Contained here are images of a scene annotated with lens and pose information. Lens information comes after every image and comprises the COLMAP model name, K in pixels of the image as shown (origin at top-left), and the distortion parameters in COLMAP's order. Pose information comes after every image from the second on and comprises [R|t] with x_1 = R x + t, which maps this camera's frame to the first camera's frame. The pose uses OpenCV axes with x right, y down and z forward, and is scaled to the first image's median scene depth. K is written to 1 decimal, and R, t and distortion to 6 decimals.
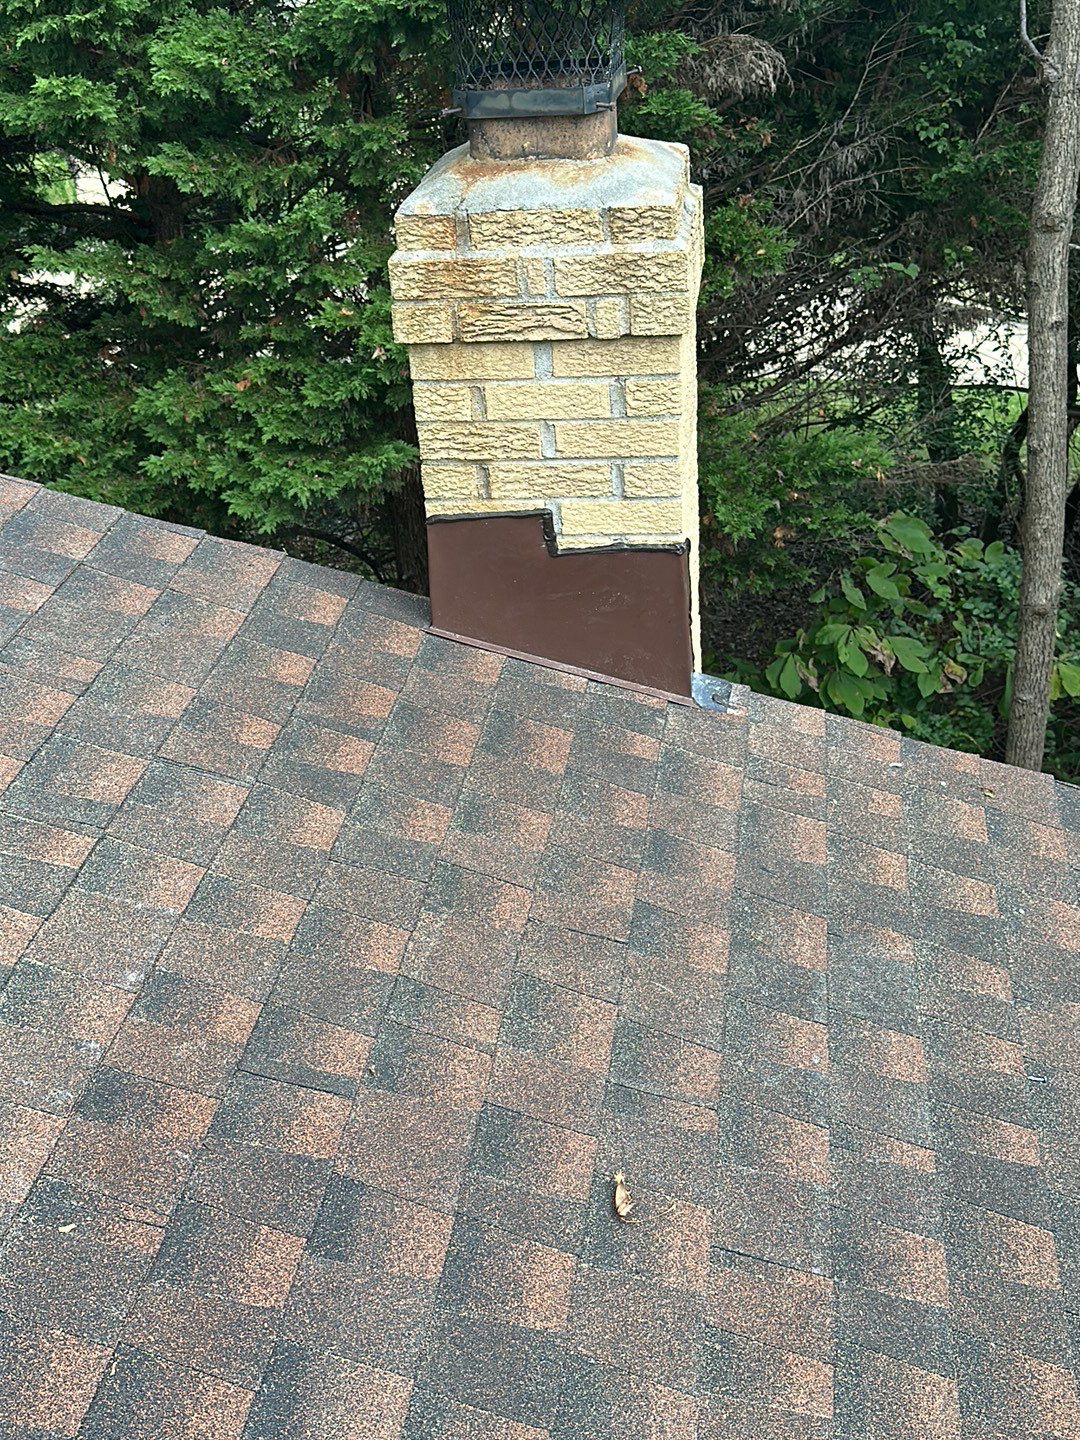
lens RADIAL K [[1659.8, 0, 540.0], [0, 1659.8, 720.0], [0, 0, 1]] dist [0.207596, -0.514766]
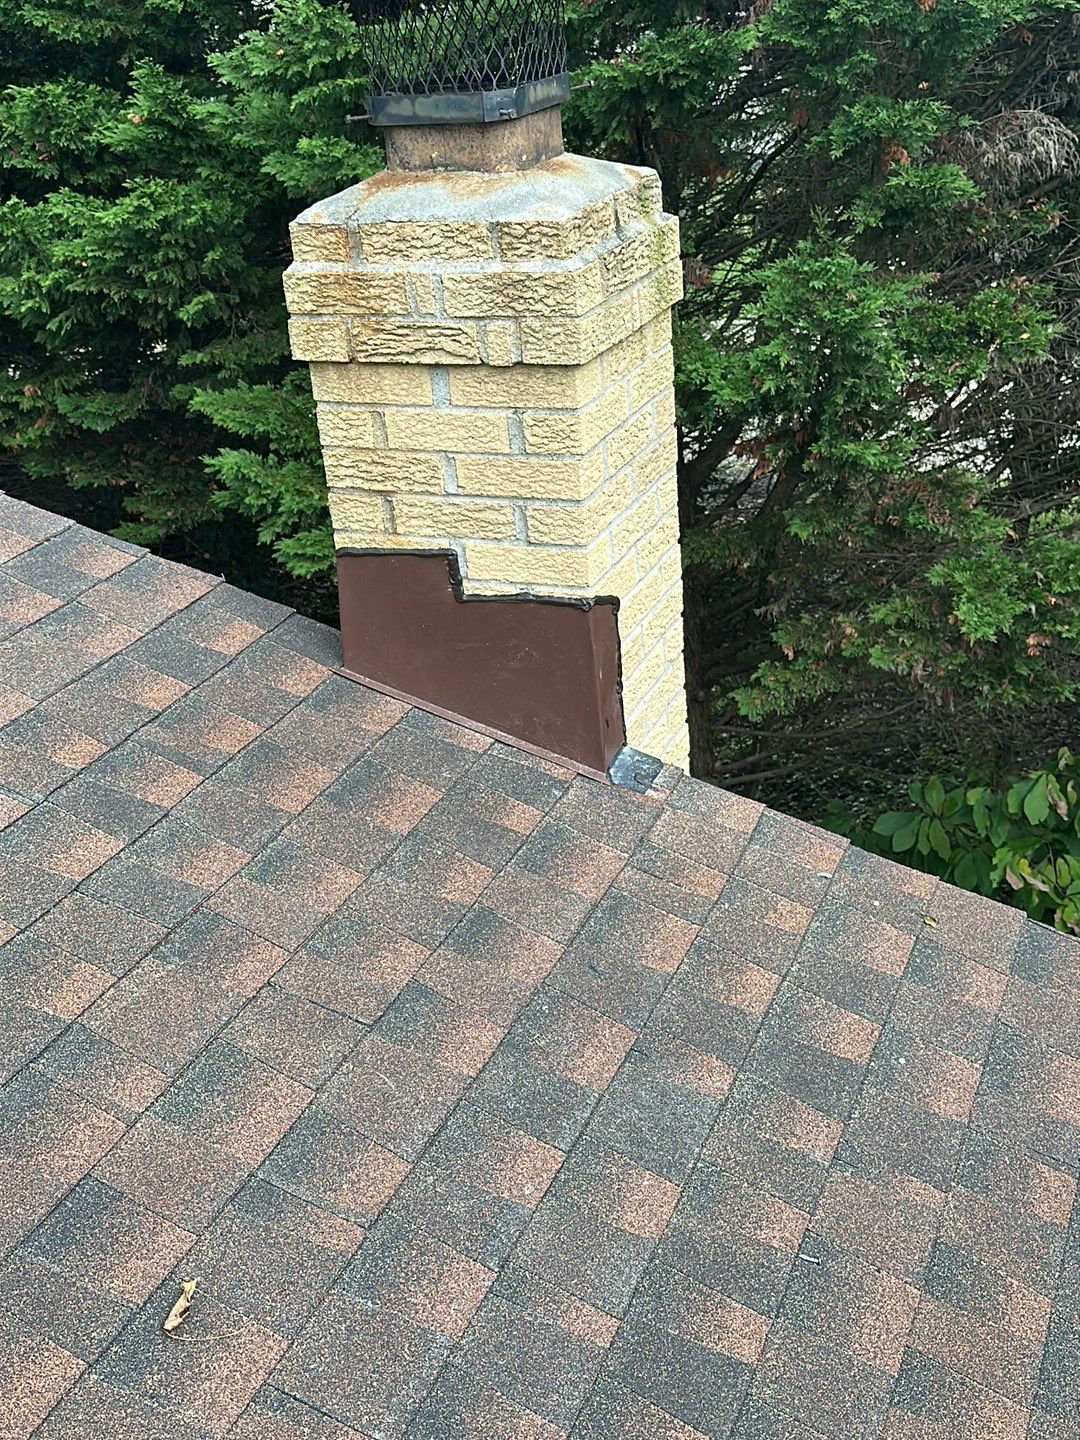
lens RADIAL K [[1659.8, 0, 540.0], [0, 1659.8, 720.0], [0, 0, 1]] dist [0.207596, -0.514766]
pose [[0.967268, 0.100193, -0.233139, 0.284562], [-0.112706, 0.992784, -0.040951, -0.000815], [0.227354, 0.065887, 0.971581, 0.126751]]
